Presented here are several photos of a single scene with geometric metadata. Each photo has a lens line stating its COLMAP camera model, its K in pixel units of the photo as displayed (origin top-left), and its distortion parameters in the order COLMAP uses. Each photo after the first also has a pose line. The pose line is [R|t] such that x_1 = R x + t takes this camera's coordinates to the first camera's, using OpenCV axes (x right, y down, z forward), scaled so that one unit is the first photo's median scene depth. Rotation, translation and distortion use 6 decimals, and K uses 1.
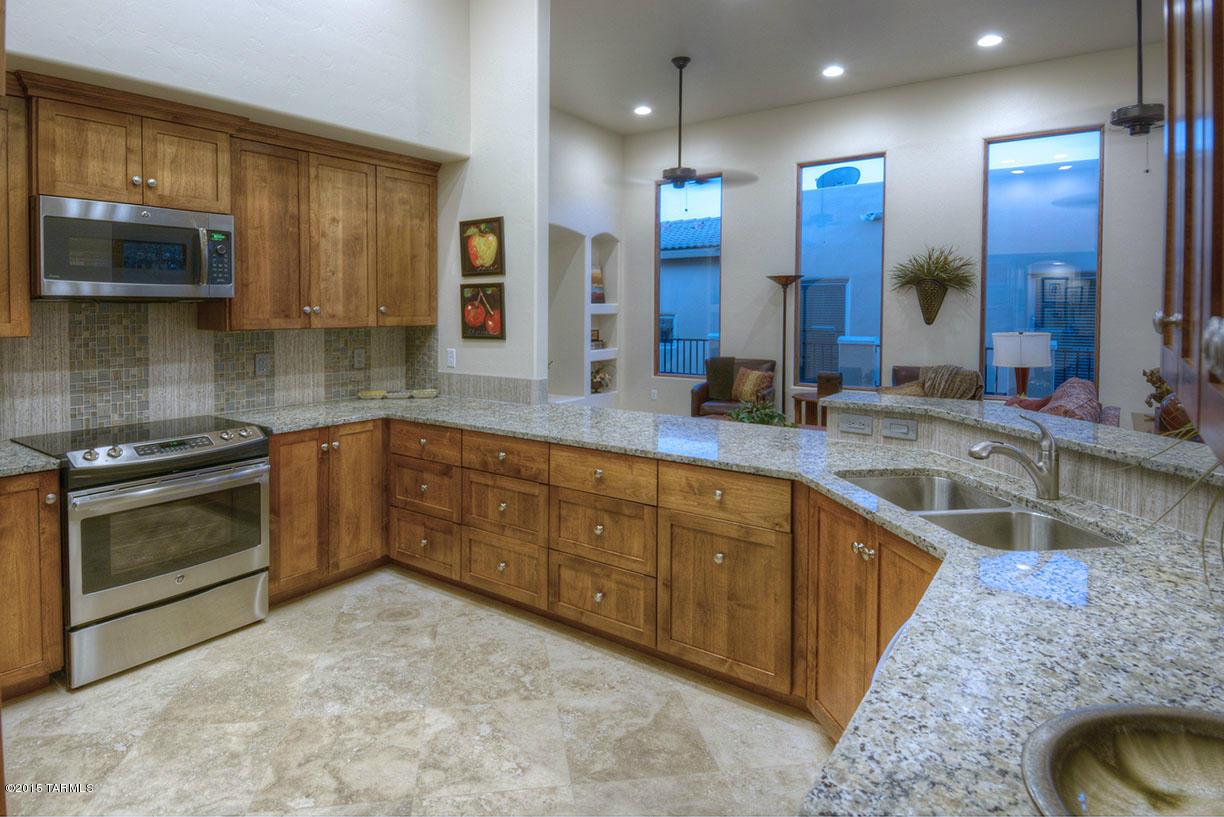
lens RADIAL K [[705.6, 0, 518.3], [0, 705.6, 326.1], [0, 0, 1]] dist [0.037293, -0.032024]
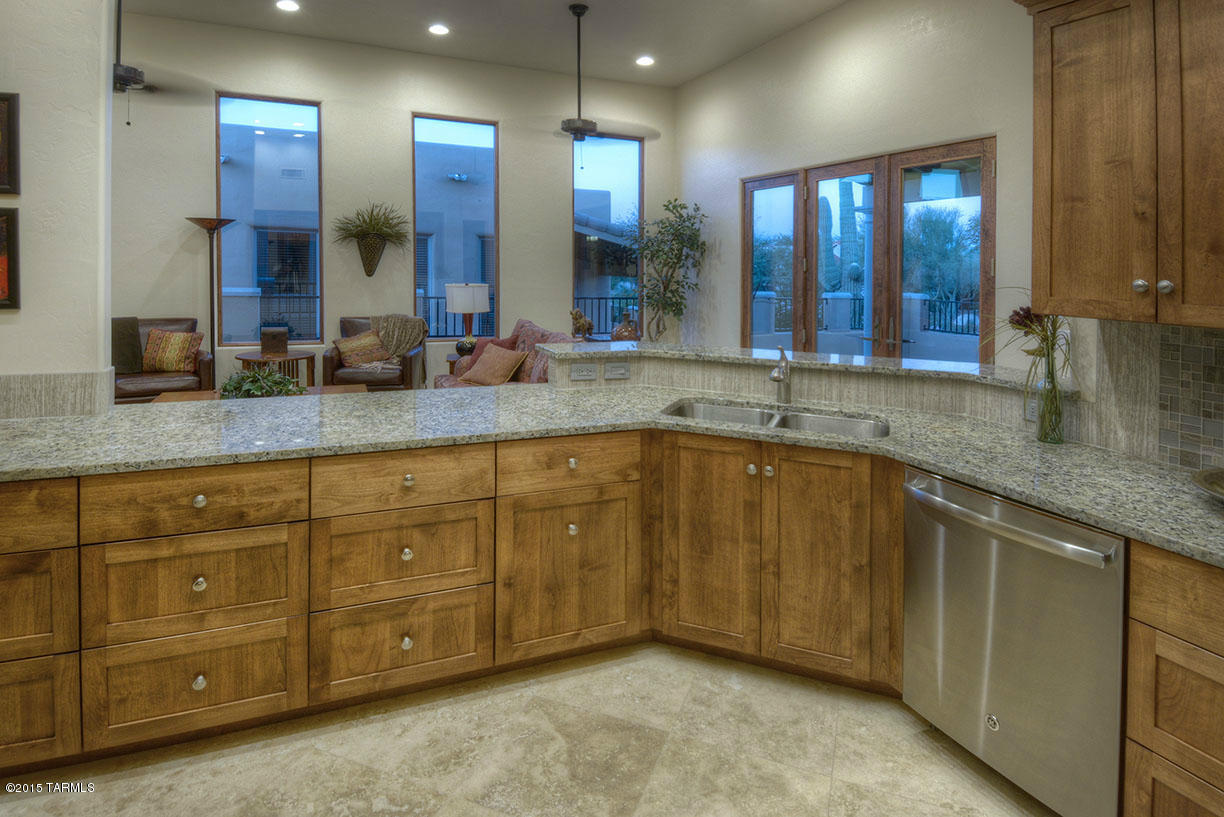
lens RADIAL K [[690.0, 0, 671.6], [0, 690.0, 268.9], [0, 0, 1]] dist [0.031244, -0.023414]
pose [[0.428277, 0.008770, 0.903605, -0.447177], [-0.001589, 0.999959, -0.008953, -0.012448], [-0.903646, 0.002399, 0.428274, 0.427942]]
